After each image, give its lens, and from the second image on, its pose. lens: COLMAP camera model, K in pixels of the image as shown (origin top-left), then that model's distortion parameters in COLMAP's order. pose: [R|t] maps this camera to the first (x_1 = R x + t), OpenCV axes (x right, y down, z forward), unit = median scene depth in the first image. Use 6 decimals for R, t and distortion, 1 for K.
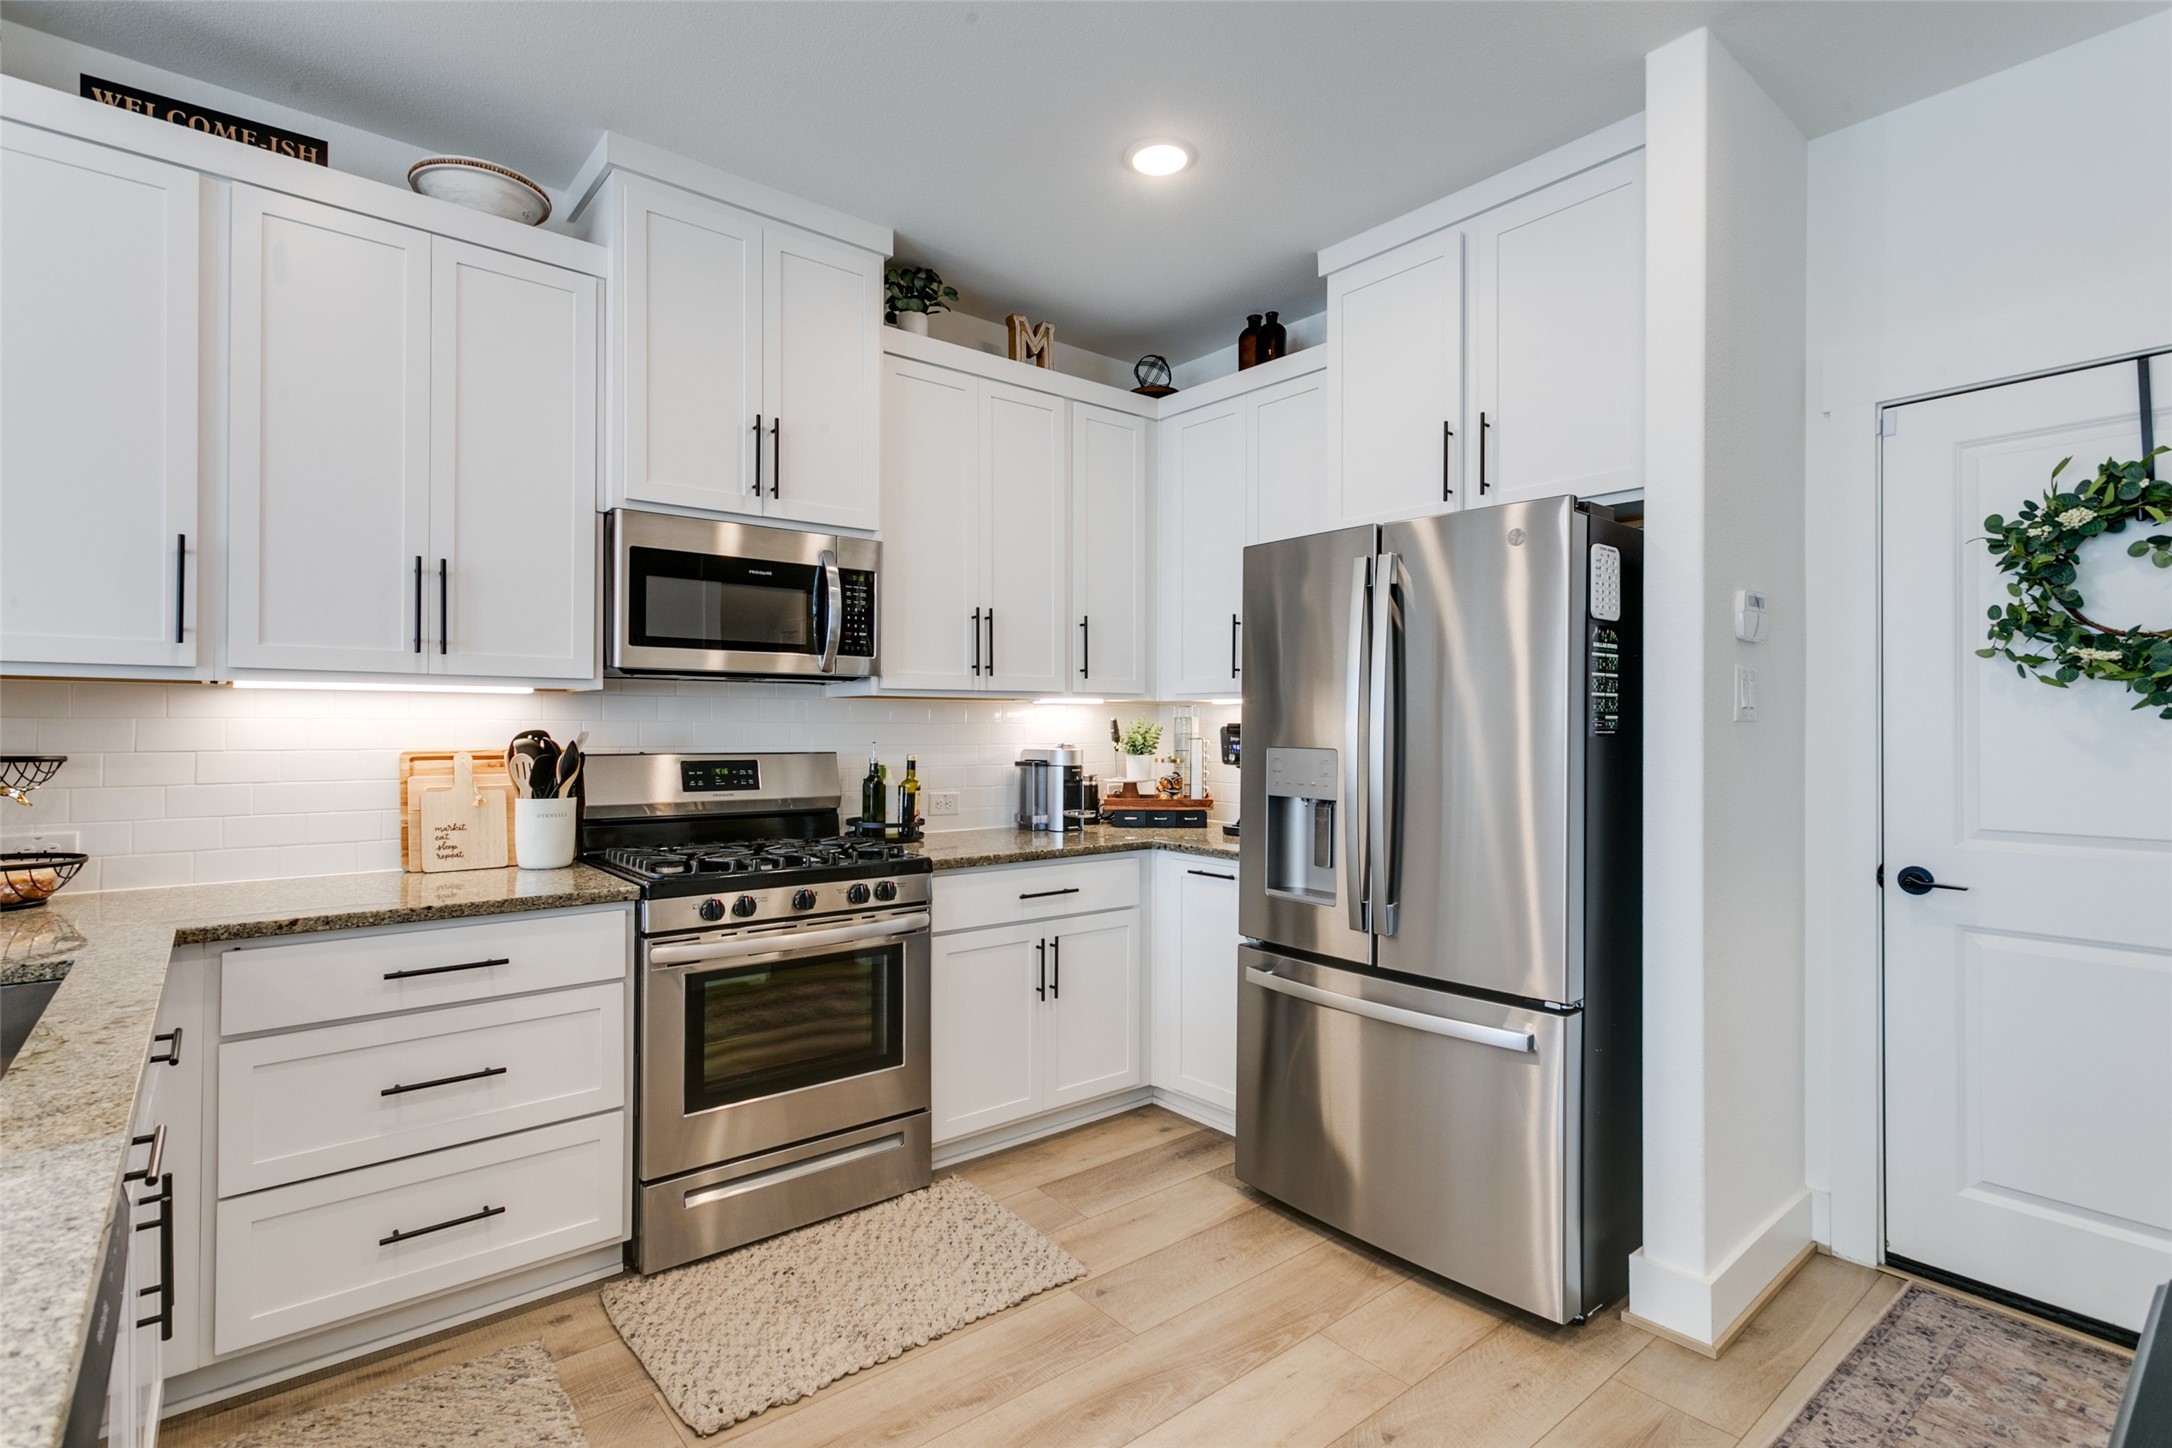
lens RADIAL K [[1033.2, 0, 1080.4], [0, 1033.2, 717.2], [0, 0, 1]] dist [0.001977, 0.000909]
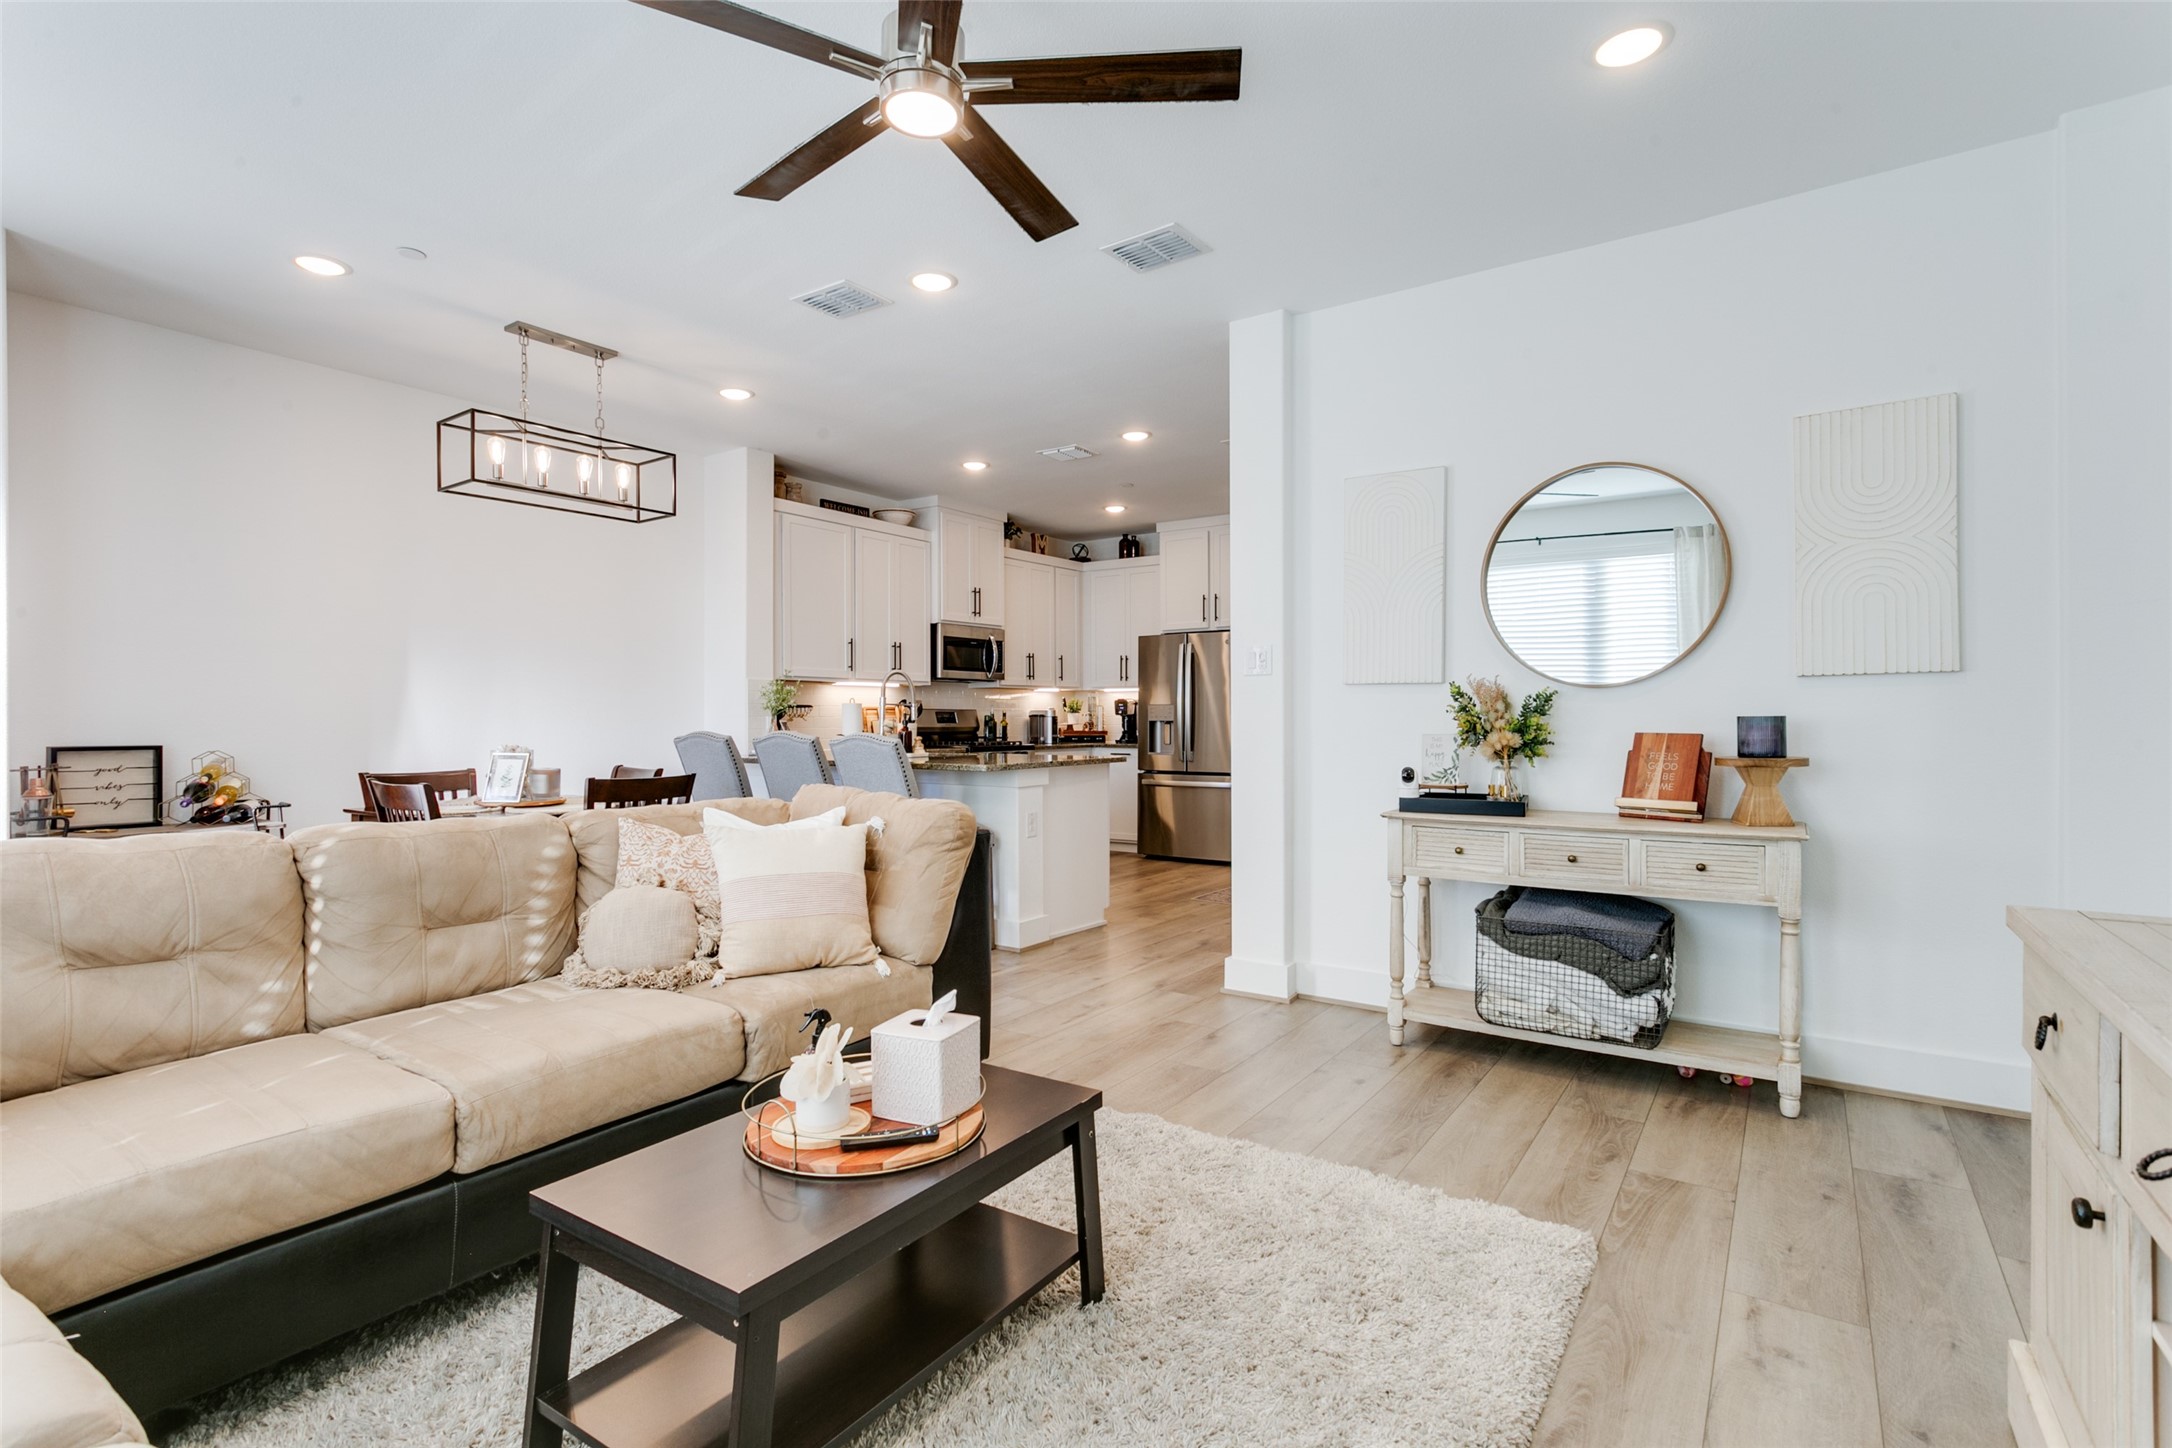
lens RADIAL K [[1033.2, 0, 1080.4], [0, 1033.2, 717.2], [0, 0, 1]] dist [0.001977, 0.000909]
pose [[0.963906, -0.006313, 0.266168, -0.830147], [0.004582, 0.999964, 0.007124, 0.044143], [-0.266203, -0.005647, 0.963900, -1.889735]]
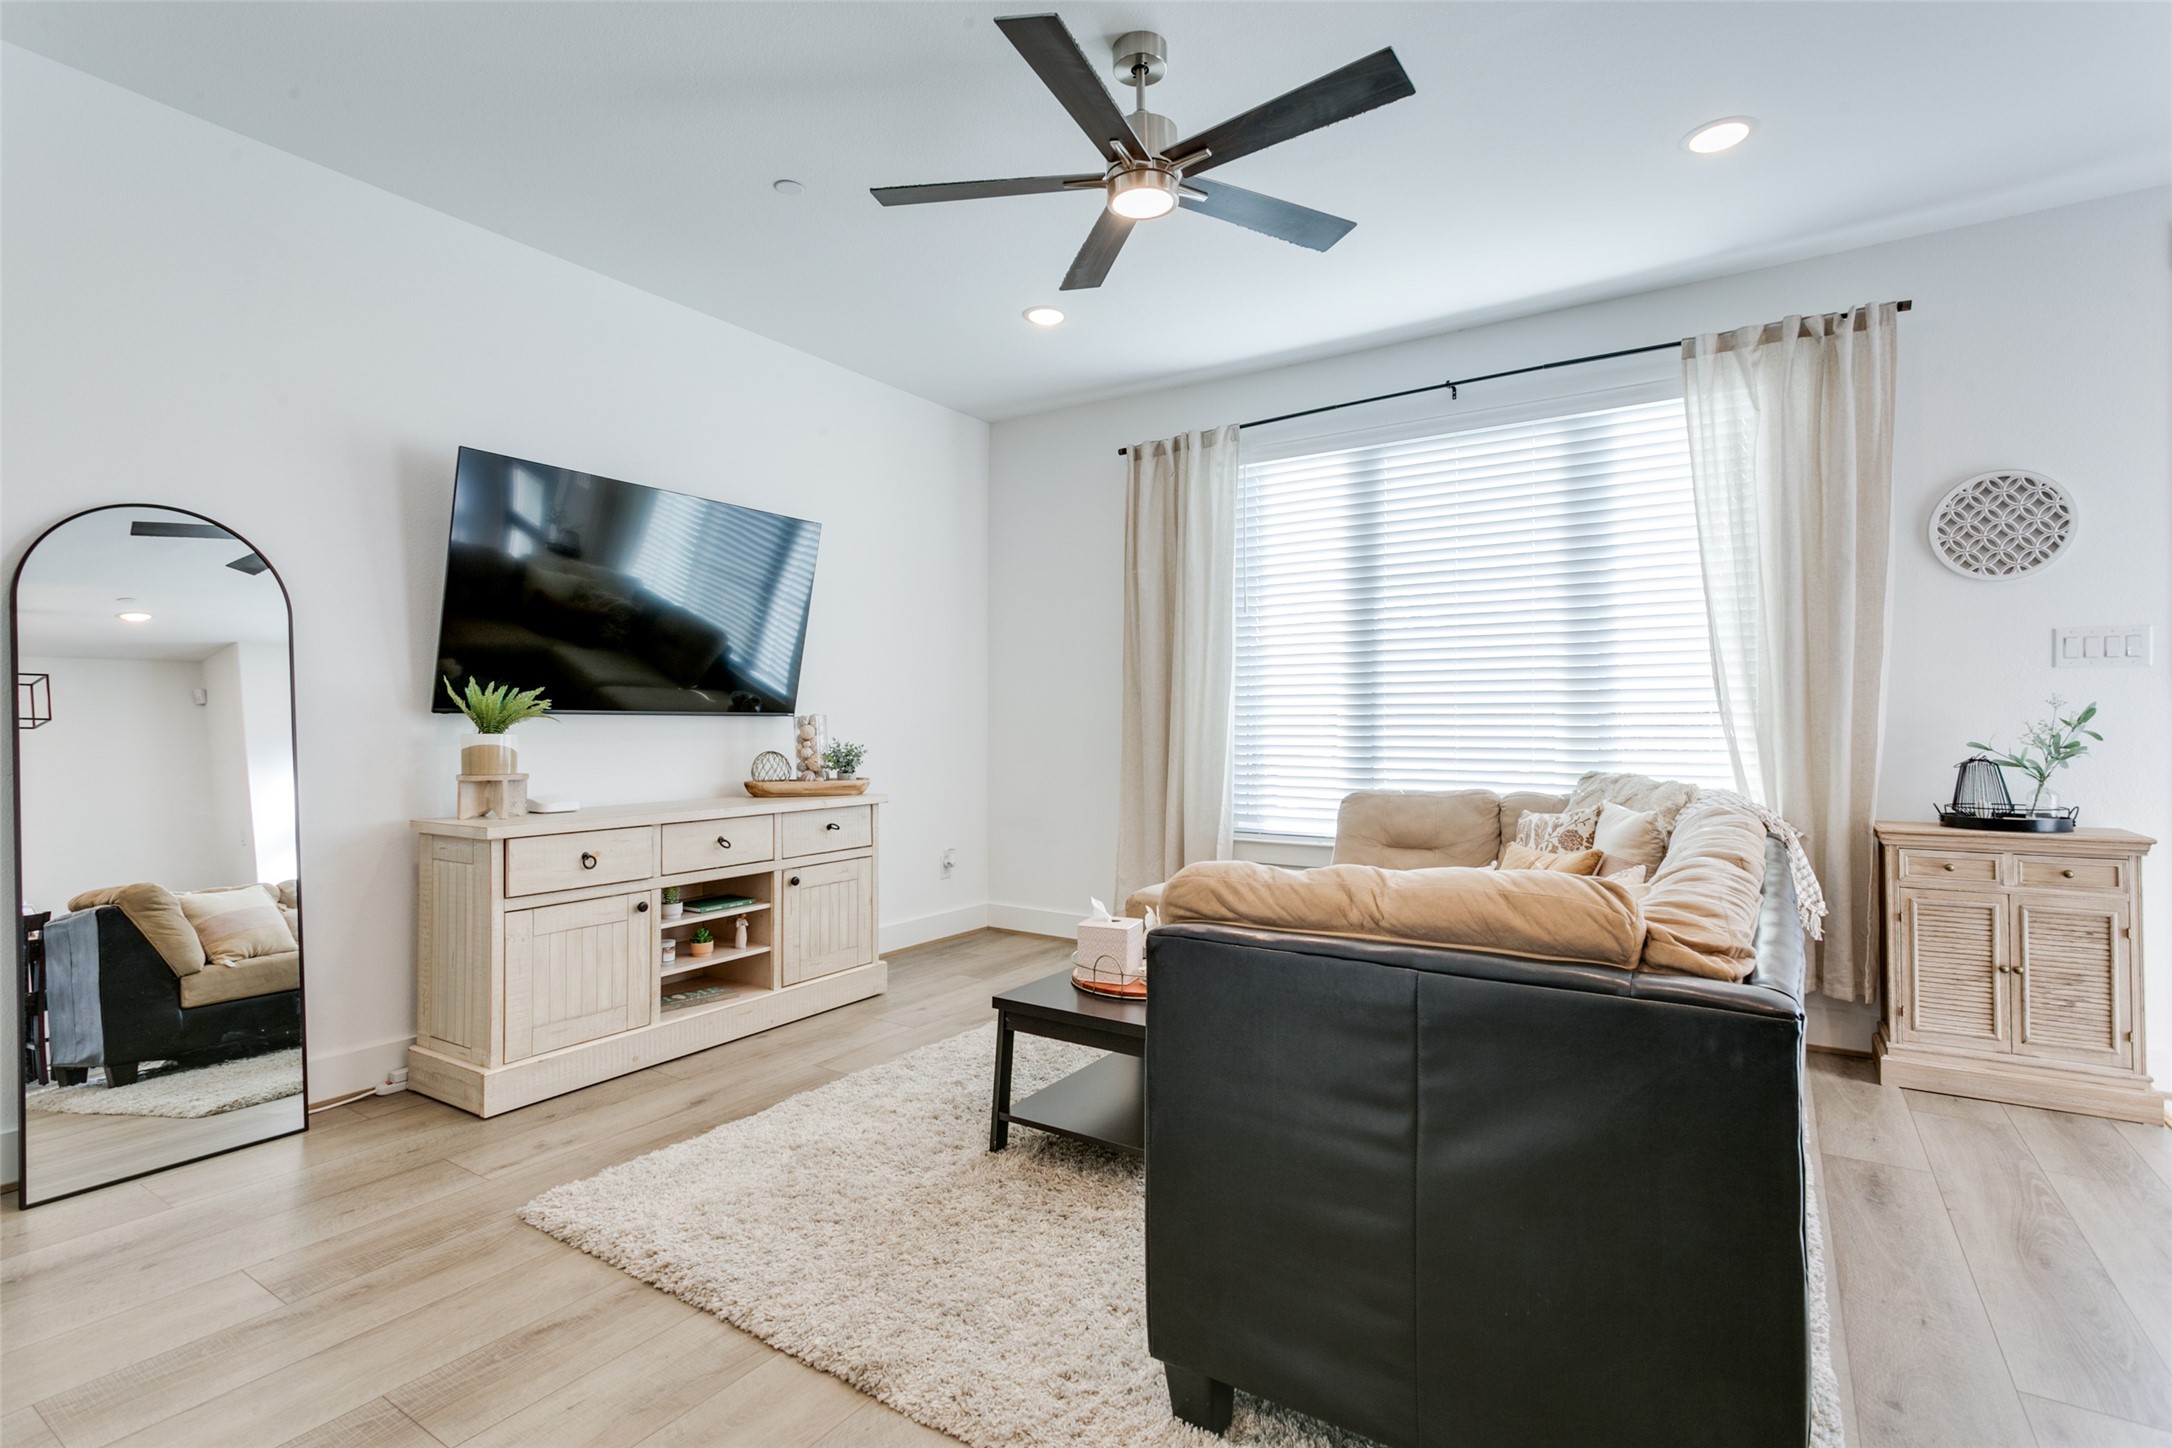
lens RADIAL K [[1028.4, 0, 1086.0], [0, 1028.4, 724.0], [0, 0, 1]] dist [0.012021, -0.001482]
pose [[-0.956315, -0.007375, -0.292244, -0.405438], [-0.005902, 0.999965, -0.005919, 0.056513], [0.292278, -0.003936, -0.956325, -0.171948]]
